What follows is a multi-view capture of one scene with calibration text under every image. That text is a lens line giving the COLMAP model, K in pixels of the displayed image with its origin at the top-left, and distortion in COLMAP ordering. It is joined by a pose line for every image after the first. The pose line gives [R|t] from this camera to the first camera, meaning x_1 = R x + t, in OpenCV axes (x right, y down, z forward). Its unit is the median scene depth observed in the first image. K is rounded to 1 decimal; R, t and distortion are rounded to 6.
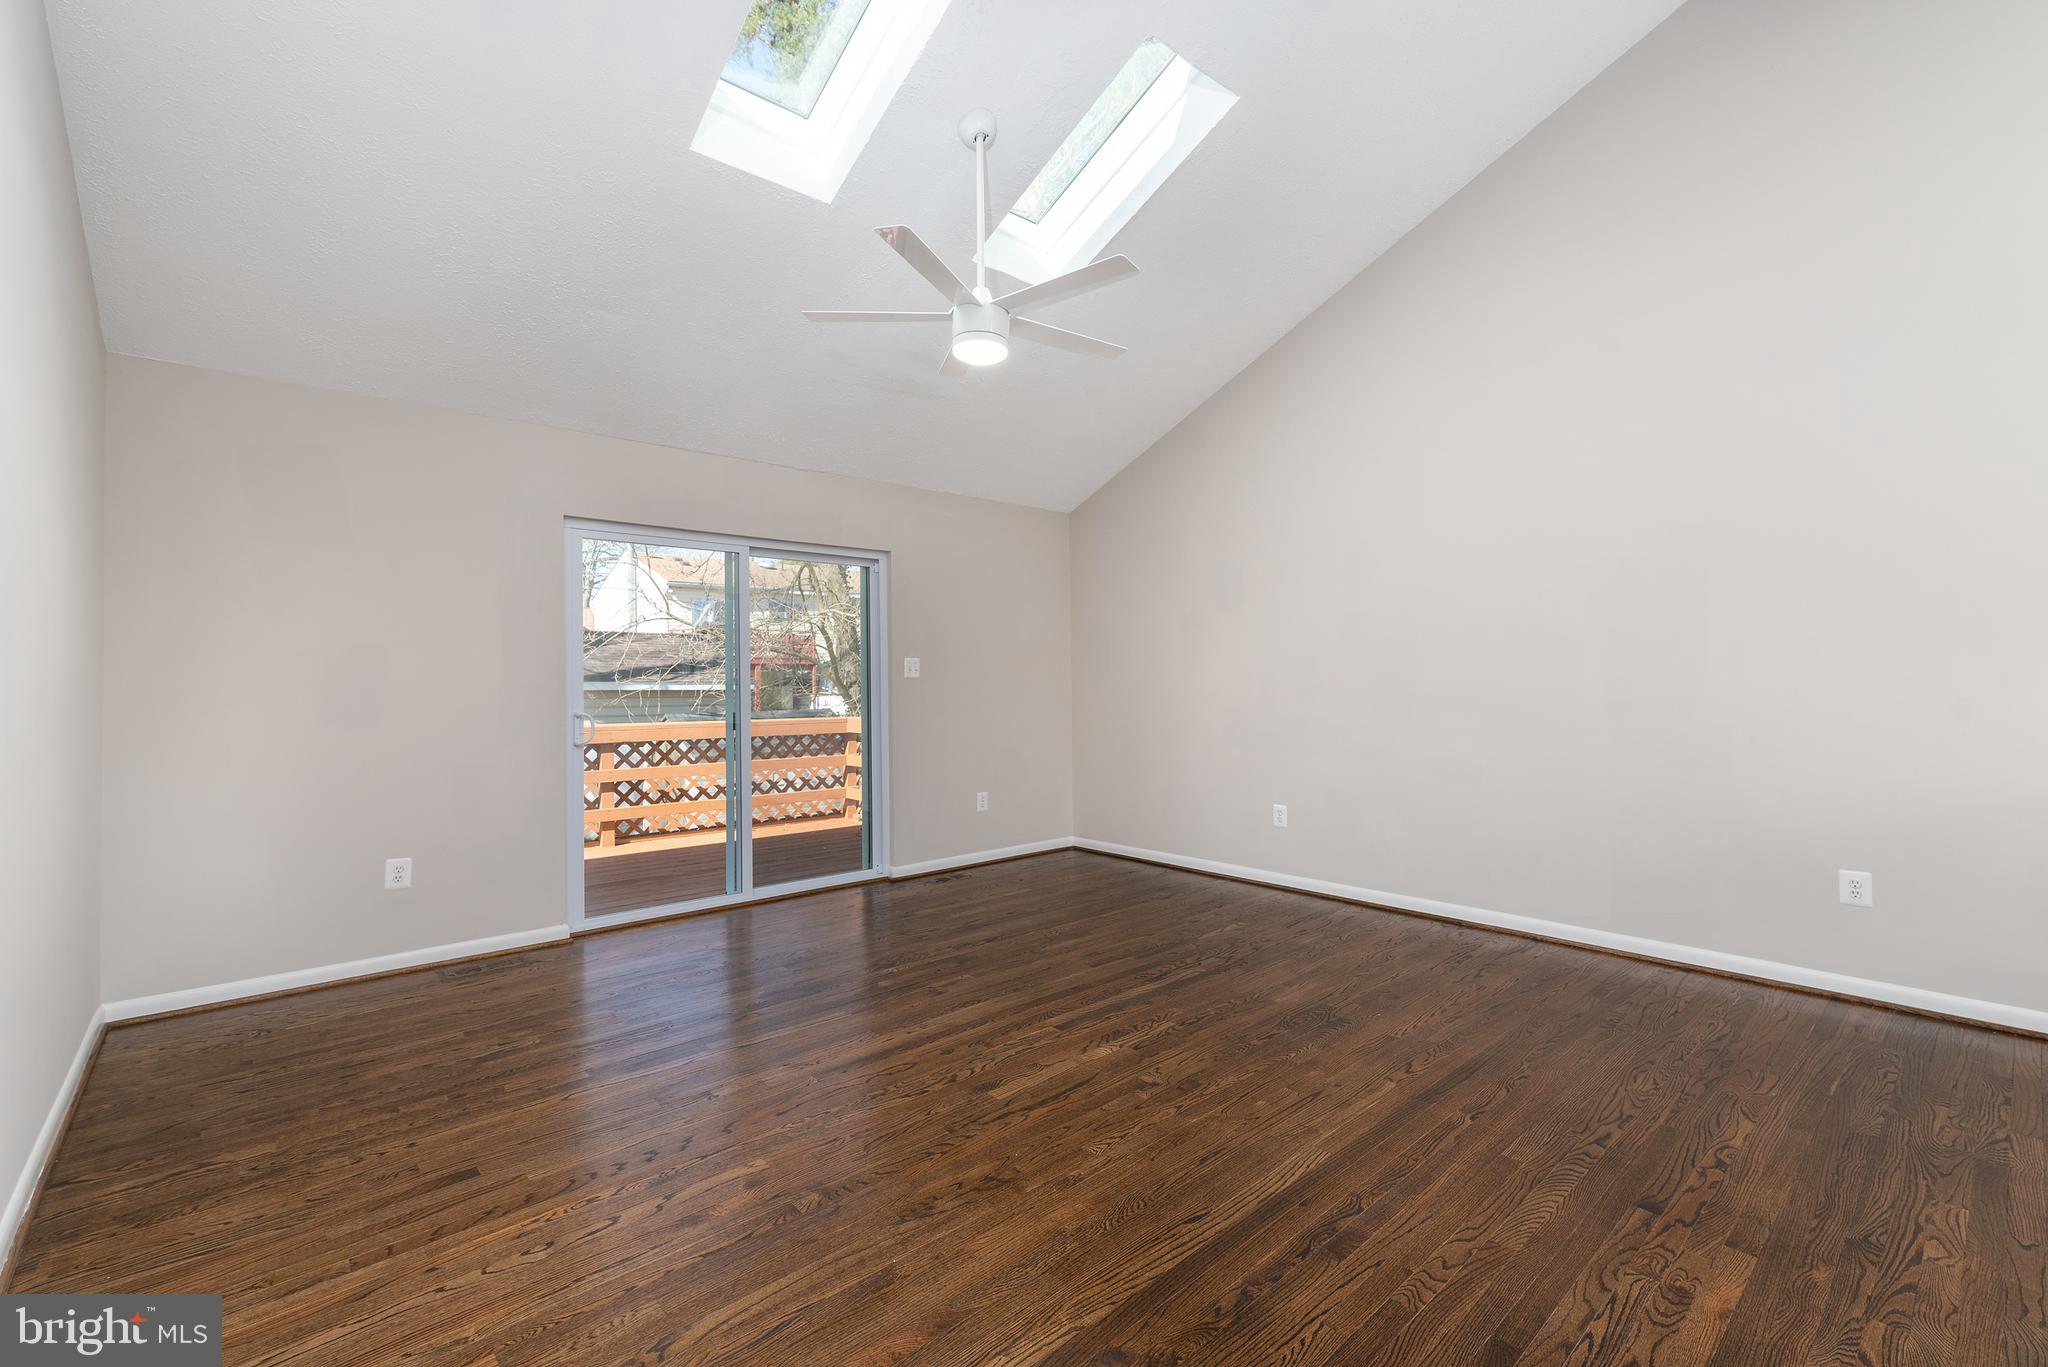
lens RADIAL K [[876.1, 0, 1028.7], [0, 876.1, 678.6], [0, 0, 1]] dist [0.004234, -0.000529]
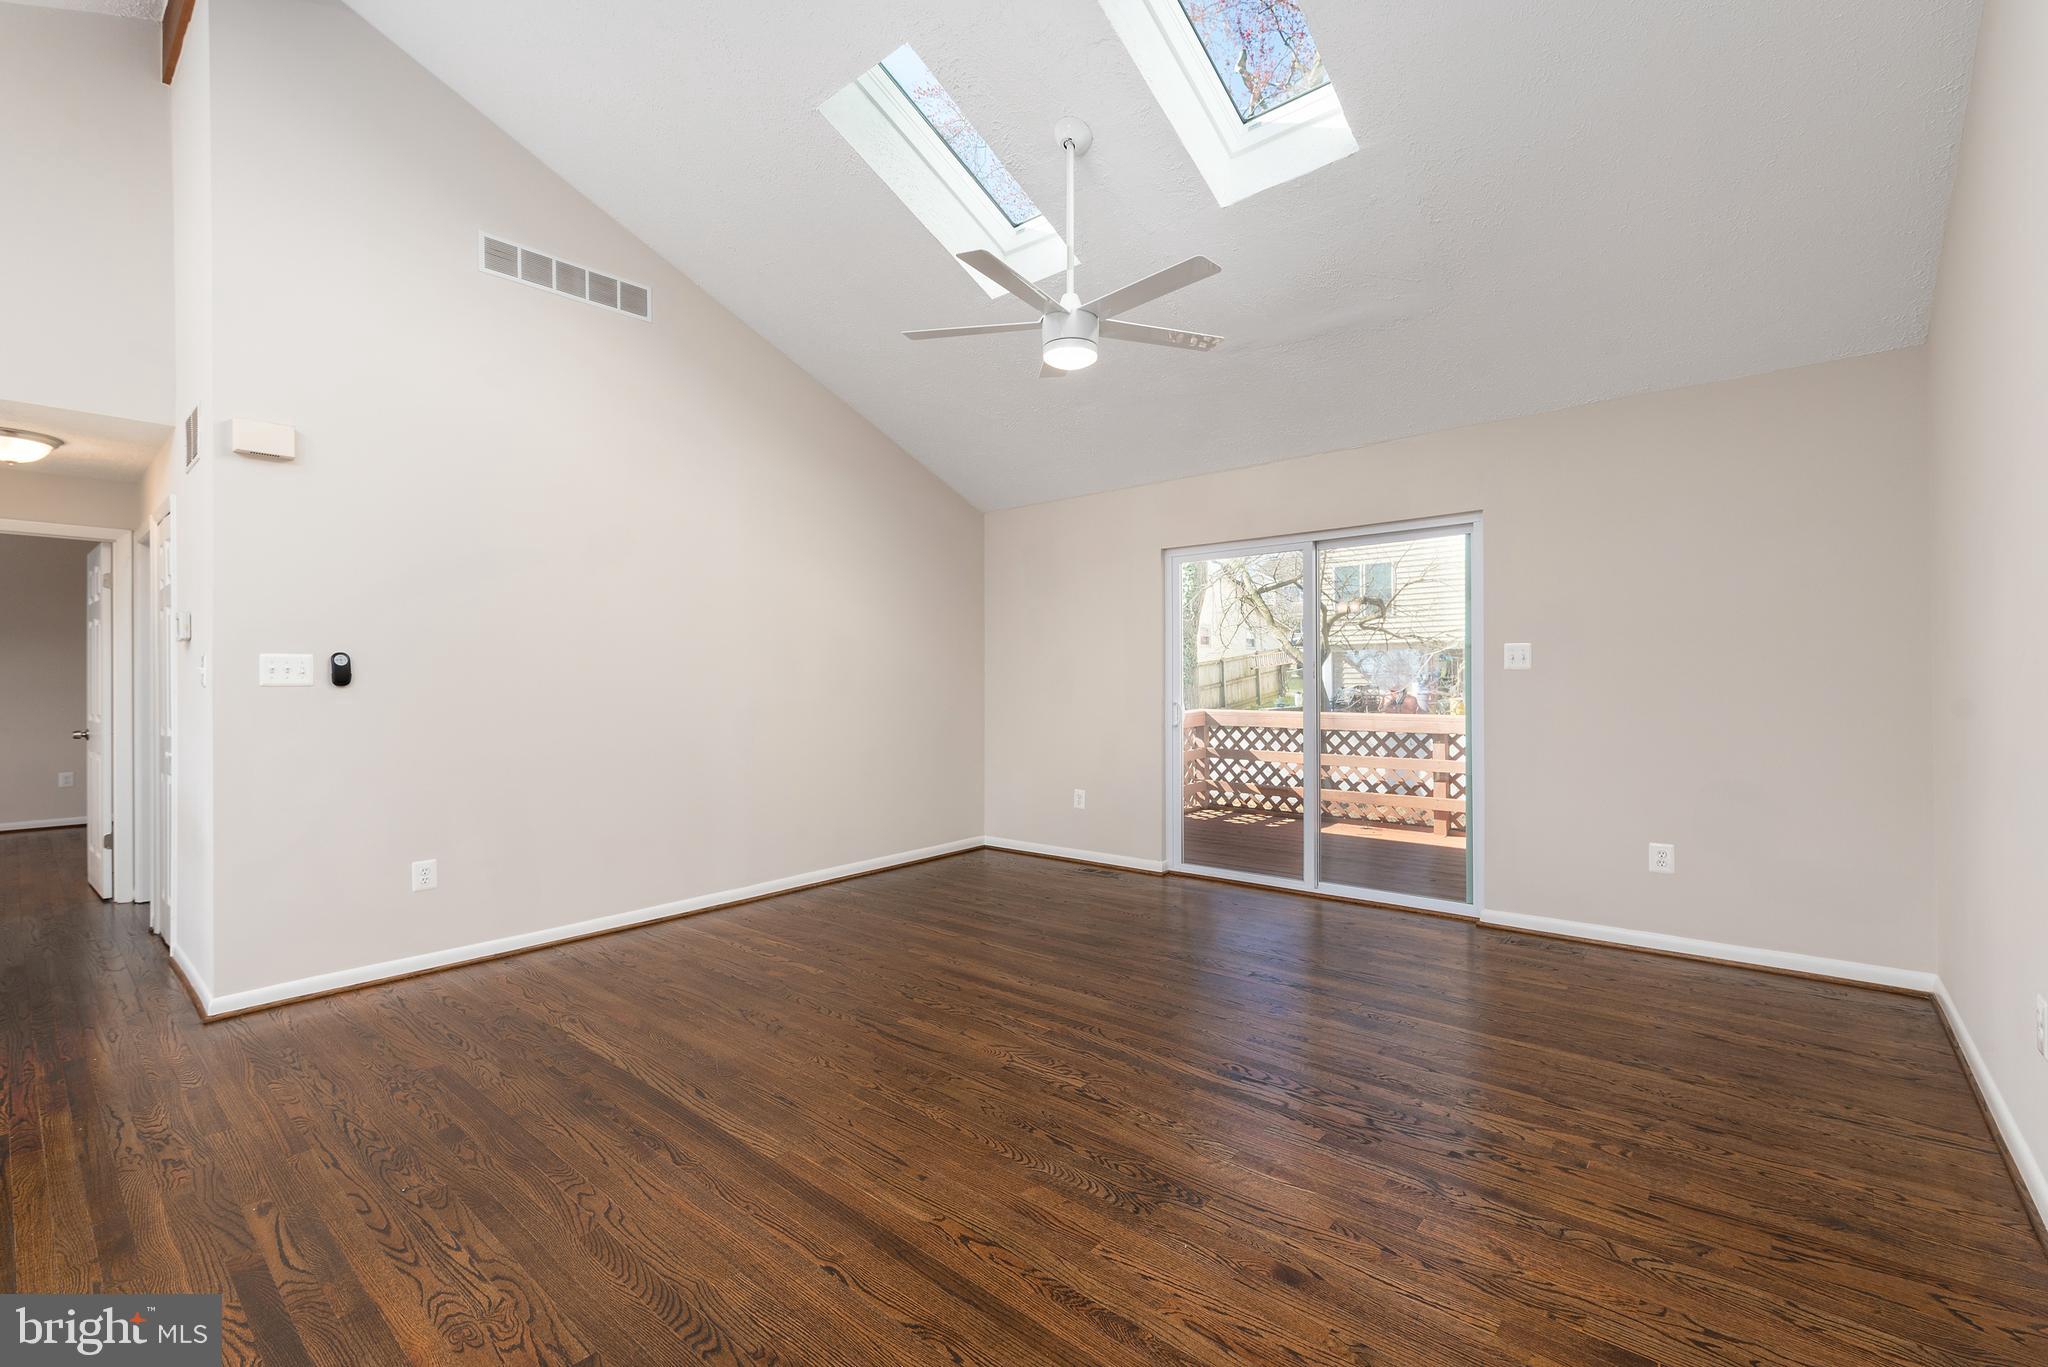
lens RADIAL K [[876.1, 0, 1028.7], [0, 876.1, 678.6], [0, 0, 1]] dist [0.004234, -0.000529]
pose [[0.138186, 0.003331, -0.990401, 0.967326], [0.013083, 0.999901, 0.005188, -0.004348], [0.990320, -0.013674, 0.138129, 0.815572]]
